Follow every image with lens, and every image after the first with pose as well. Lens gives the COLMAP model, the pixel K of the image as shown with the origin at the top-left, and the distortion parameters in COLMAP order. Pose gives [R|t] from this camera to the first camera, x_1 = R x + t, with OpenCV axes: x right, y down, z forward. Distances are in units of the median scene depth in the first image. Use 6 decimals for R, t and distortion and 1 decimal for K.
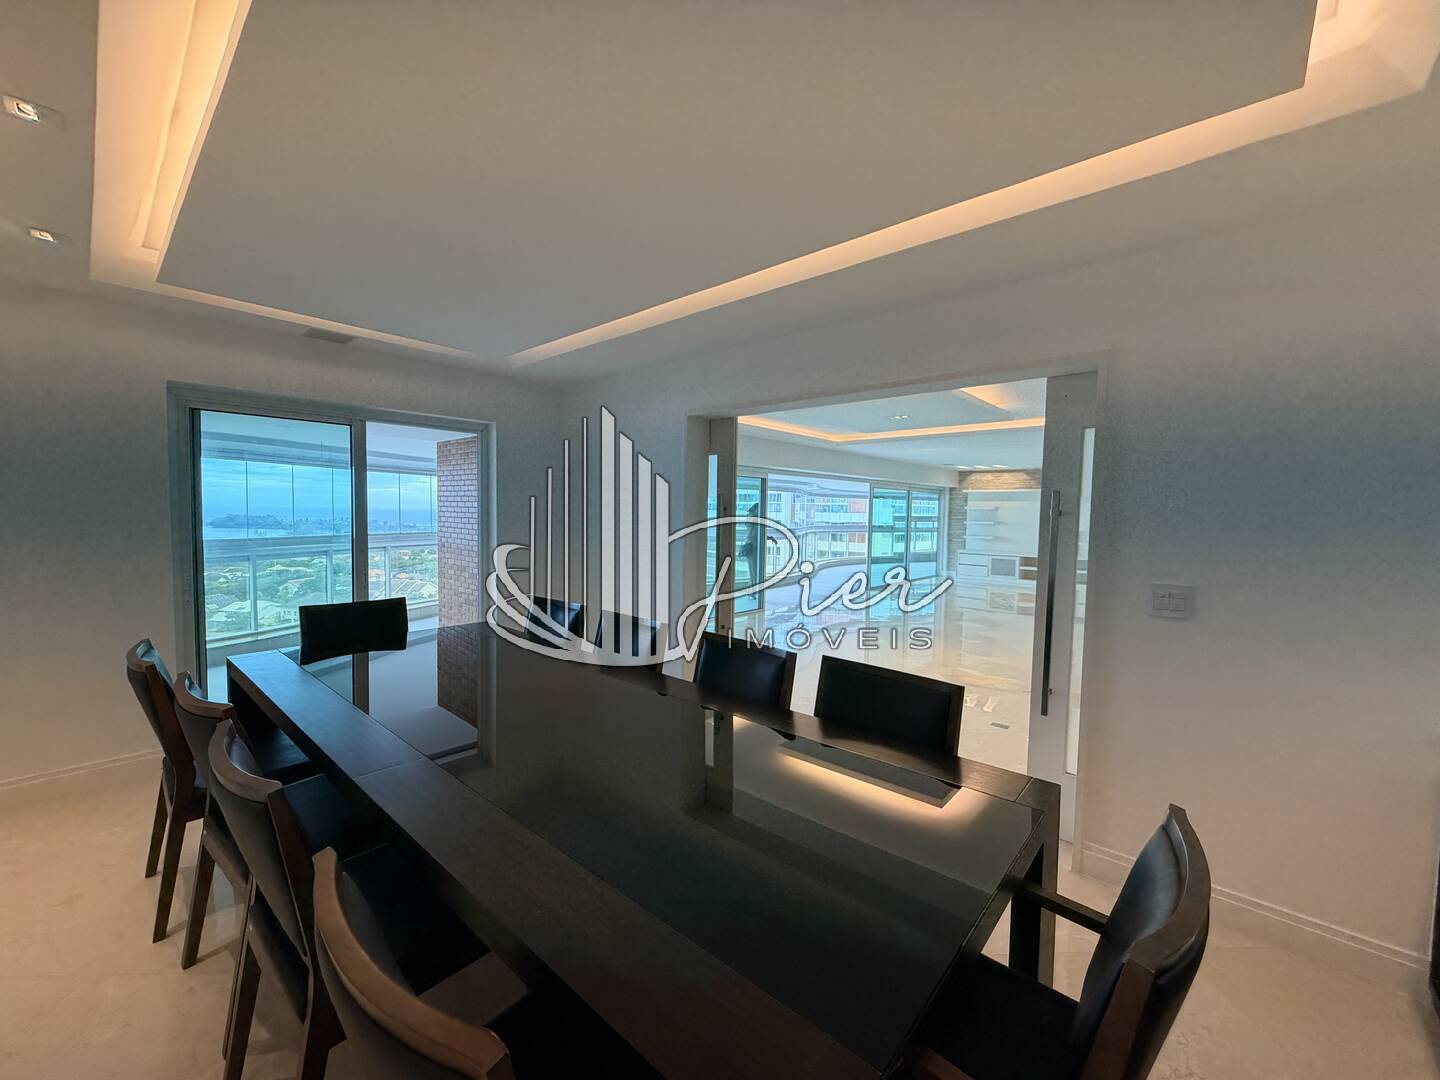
lens RADIAL K [[573.7, 0, 720.0], [0, 573.7, 540.0], [0, 0, 1]] dist [-0.000034, -0.000099]
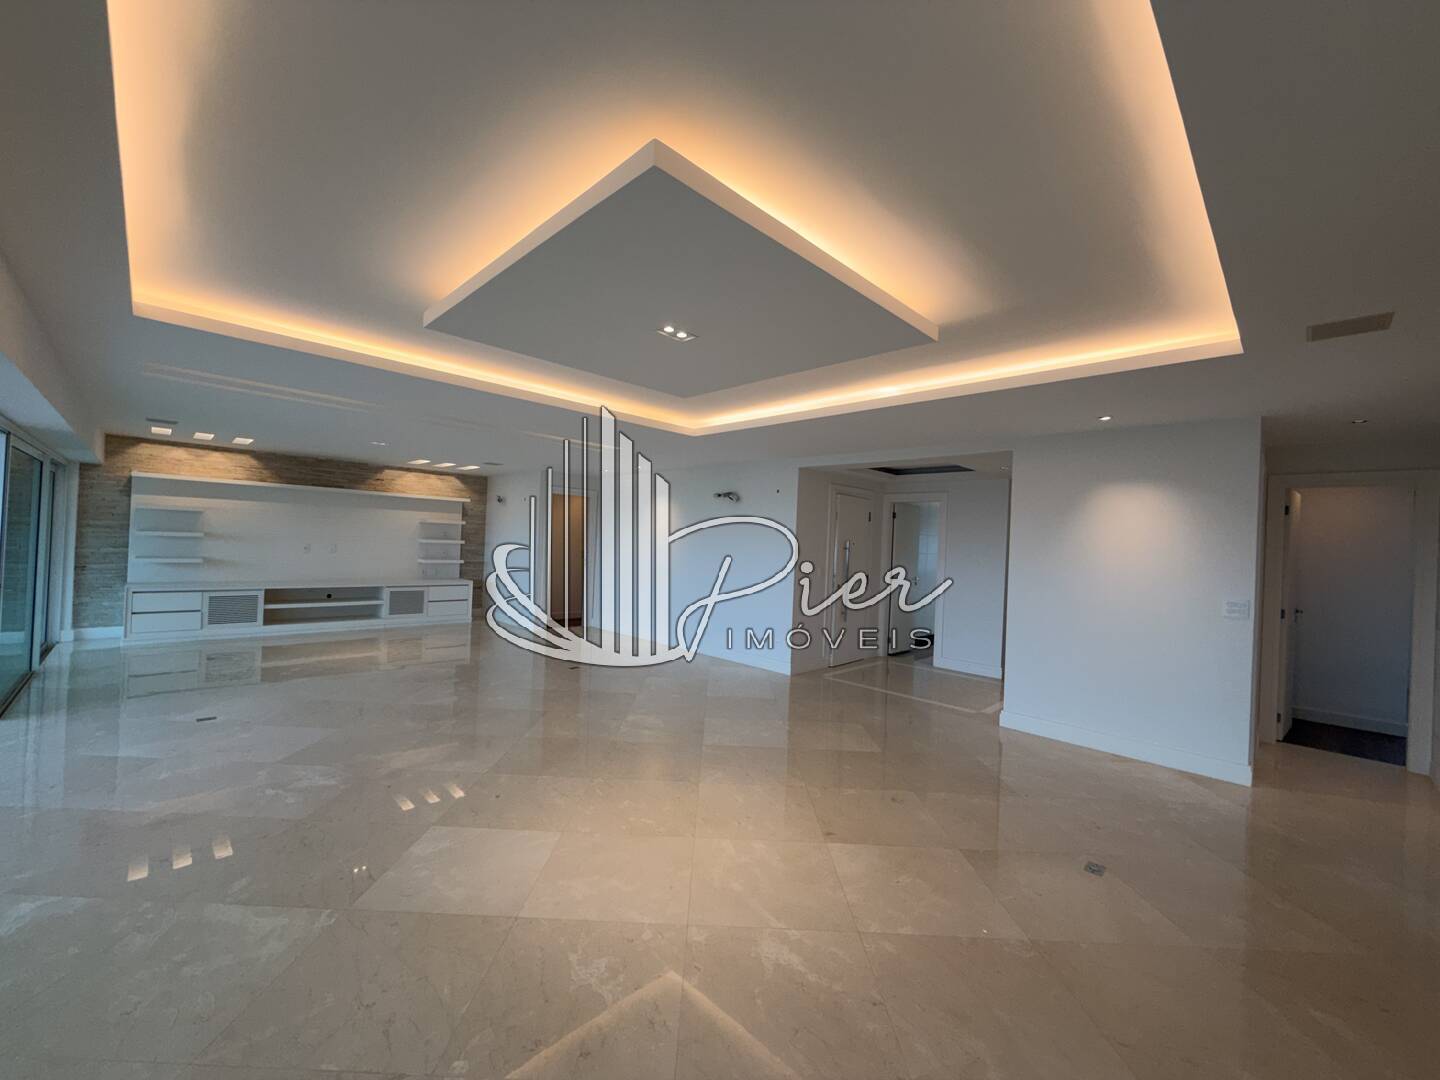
lens RADIAL K [[573.7, 0, 720.0], [0, 573.7, 540.0], [0, 0, 1]] dist [-0.000034, -0.000099]
pose [[0.062878, -0.011343, 0.997957, -0.069165], [0.007608, 0.999912, 0.010886, -0.025660], [-0.997992, 0.006908, 0.062959, 0.419885]]
